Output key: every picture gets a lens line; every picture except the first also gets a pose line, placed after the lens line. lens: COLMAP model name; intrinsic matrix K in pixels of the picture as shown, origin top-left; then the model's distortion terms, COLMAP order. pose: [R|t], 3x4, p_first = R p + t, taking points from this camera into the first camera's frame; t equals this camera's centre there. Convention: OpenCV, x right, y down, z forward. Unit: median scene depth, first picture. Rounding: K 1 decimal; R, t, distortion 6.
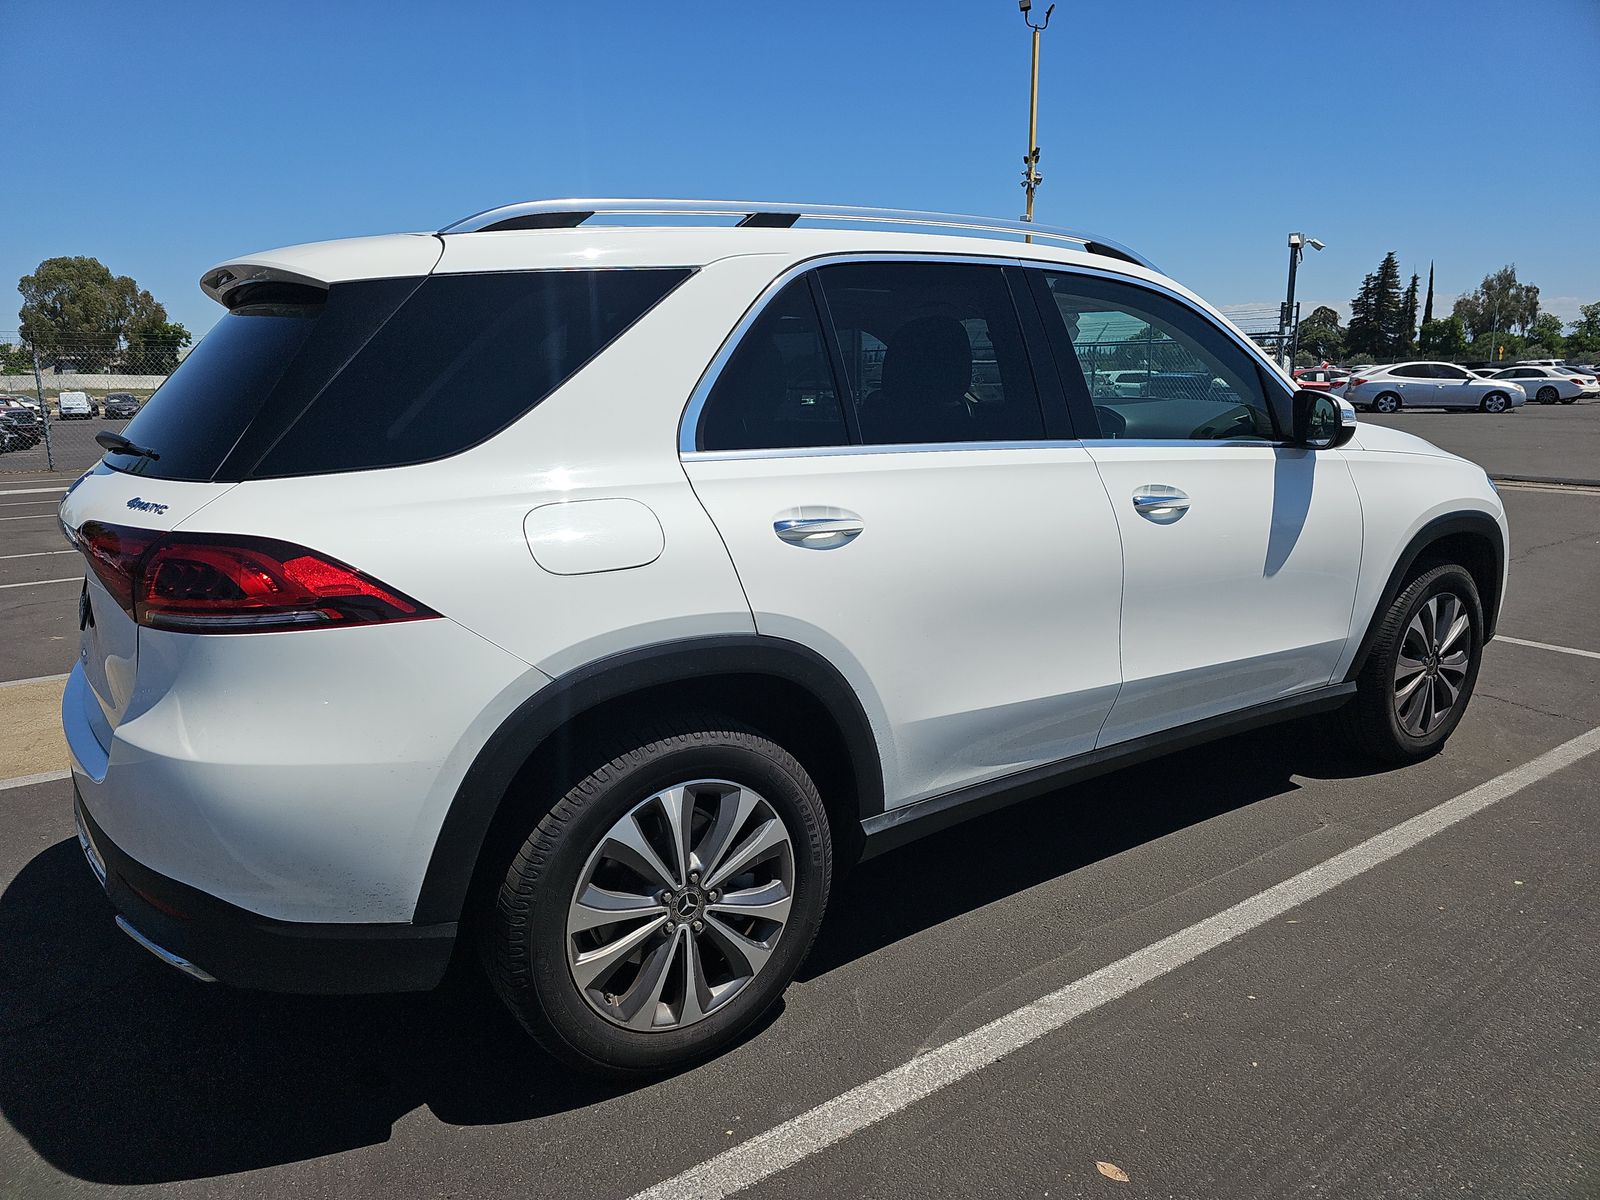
lens RADIAL K [[1080.8, 0, 789.8], [0, 1080.8, 614.5], [0, 0, 1]] dist [0.010640, -0.001794]
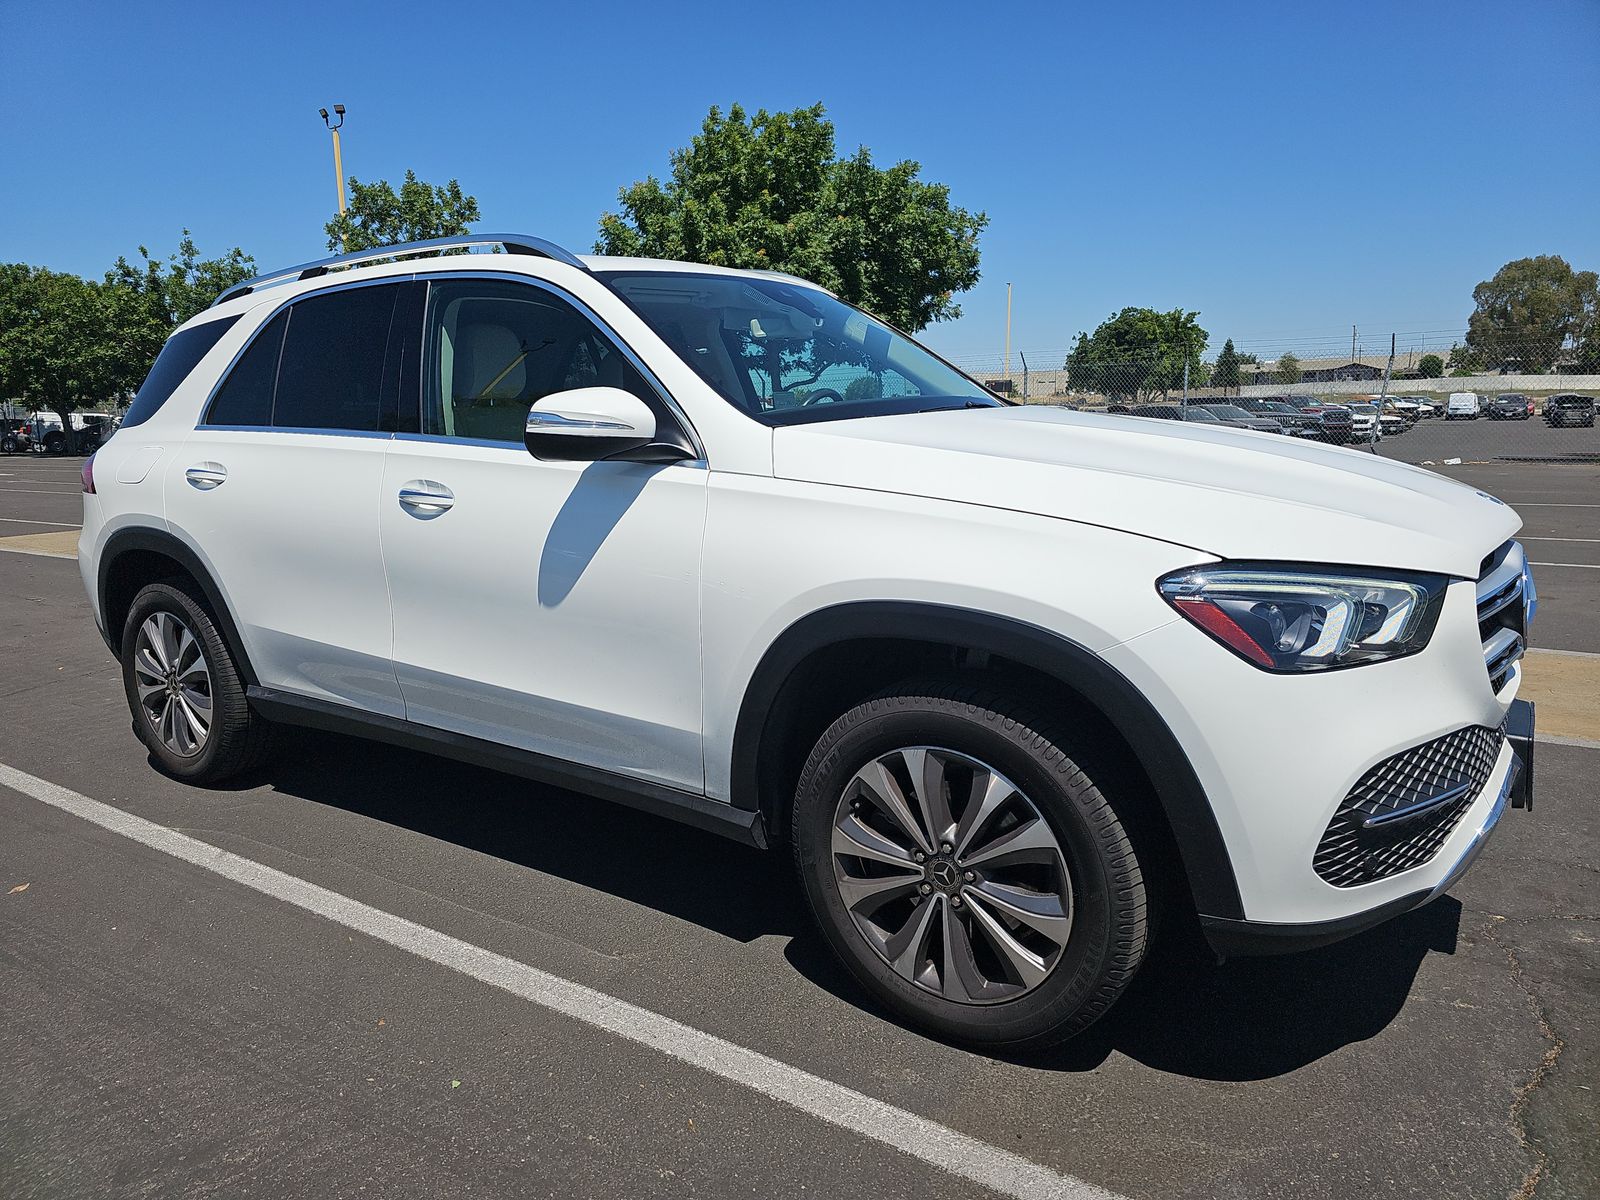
lens RADIAL K [[1080.8, 0, 792.2], [0, 1080.8, 592.1], [0, 0, 1]] dist [0.010640, -0.001794]
pose [[0.365505, 0.166854, -0.915732, 0.876022], [-0.185737, 0.977091, 0.103899, -0.115743], [0.912090, 0.132110, 0.388123, 0.576193]]
